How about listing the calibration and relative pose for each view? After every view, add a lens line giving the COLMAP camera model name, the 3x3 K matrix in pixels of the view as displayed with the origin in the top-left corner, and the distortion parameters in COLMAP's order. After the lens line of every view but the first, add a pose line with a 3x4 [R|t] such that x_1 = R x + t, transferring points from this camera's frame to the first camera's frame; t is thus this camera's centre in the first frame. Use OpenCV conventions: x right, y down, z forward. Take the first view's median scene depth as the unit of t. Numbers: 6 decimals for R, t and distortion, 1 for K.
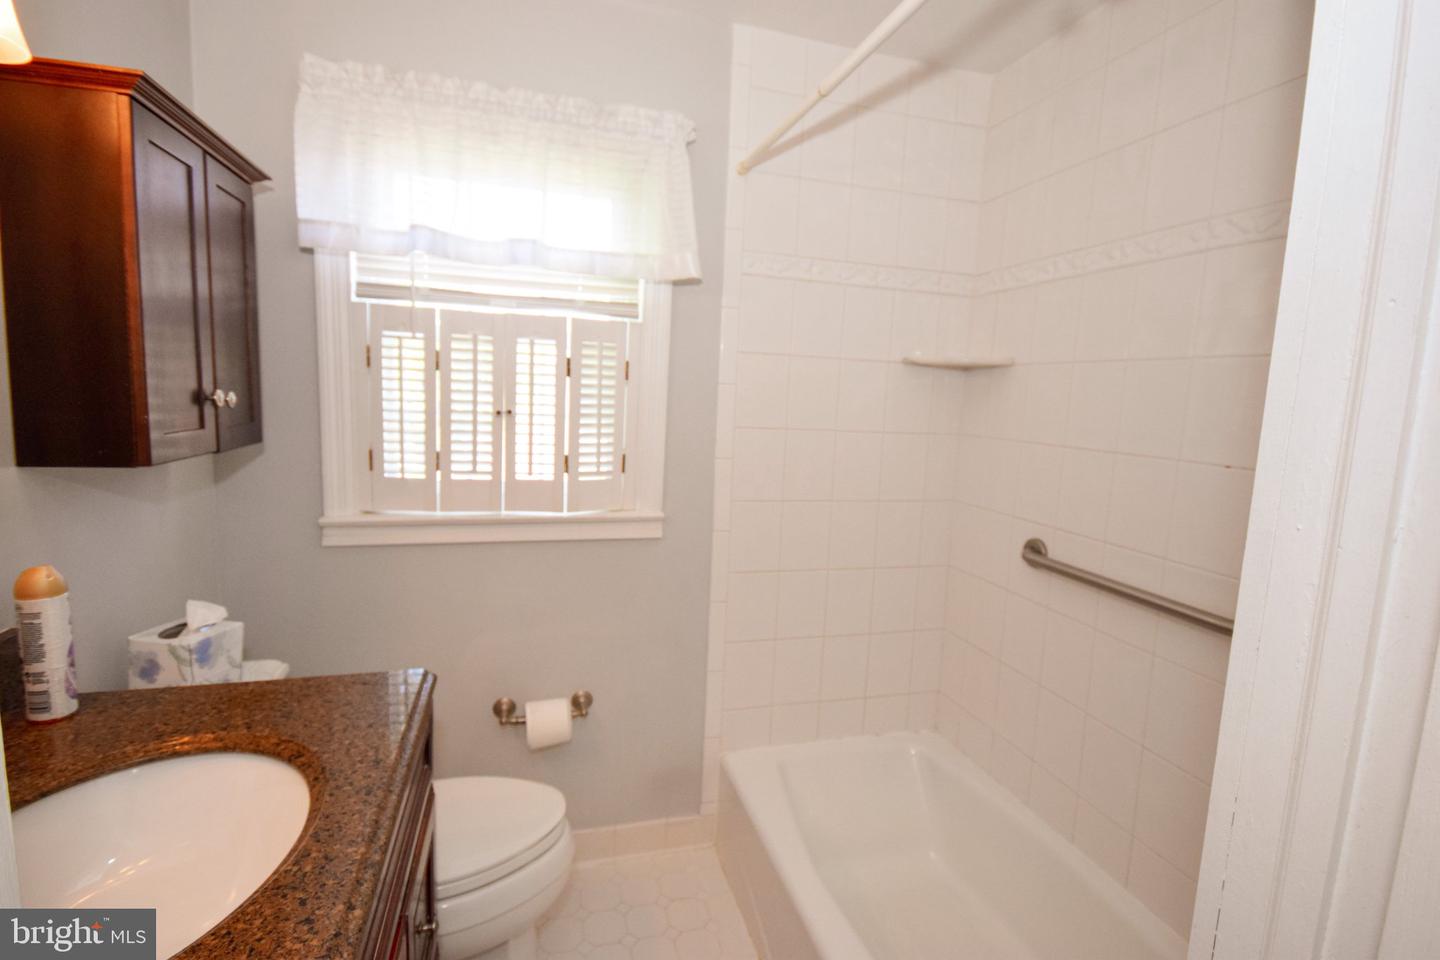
lens RADIAL K [[701.2, 0, 720.0], [0, 701.2, 480.0], [0, 0, 1]] dist [0.002286, -0.013634]
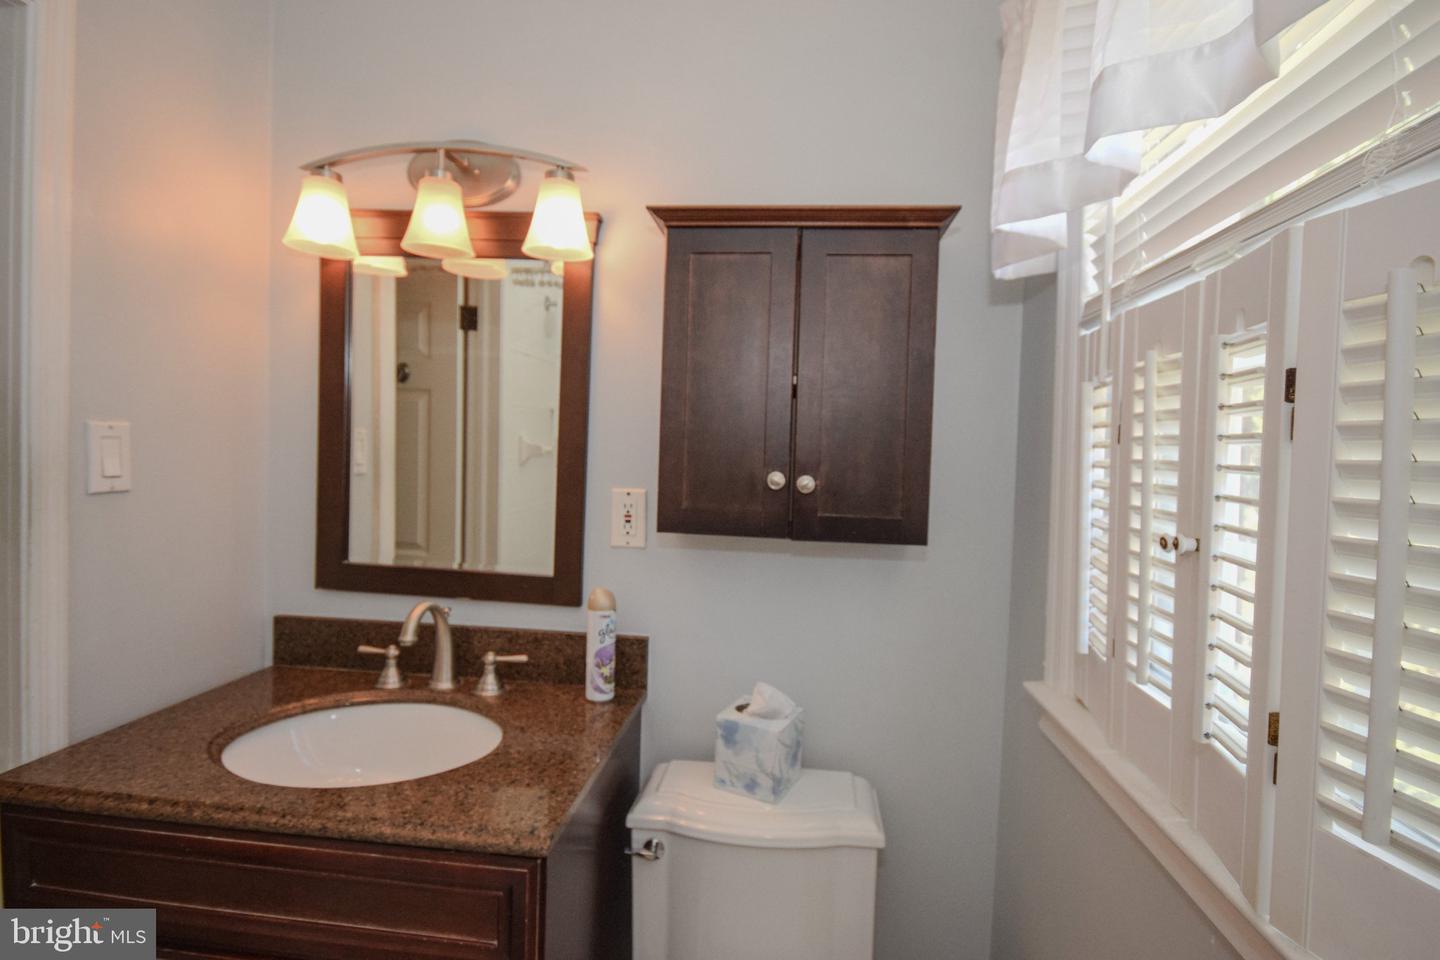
lens RADIAL K [[701.2, 0, 720.0], [0, 701.2, 480.0], [0, 0, 1]] dist [0.002286, -0.013634]
pose [[-0.360142, -0.016910, -0.932744, 0.244422], [-0.158847, 0.986347, 0.043451, -0.179381], [0.919274, 0.163813, -0.357911, 1.535832]]
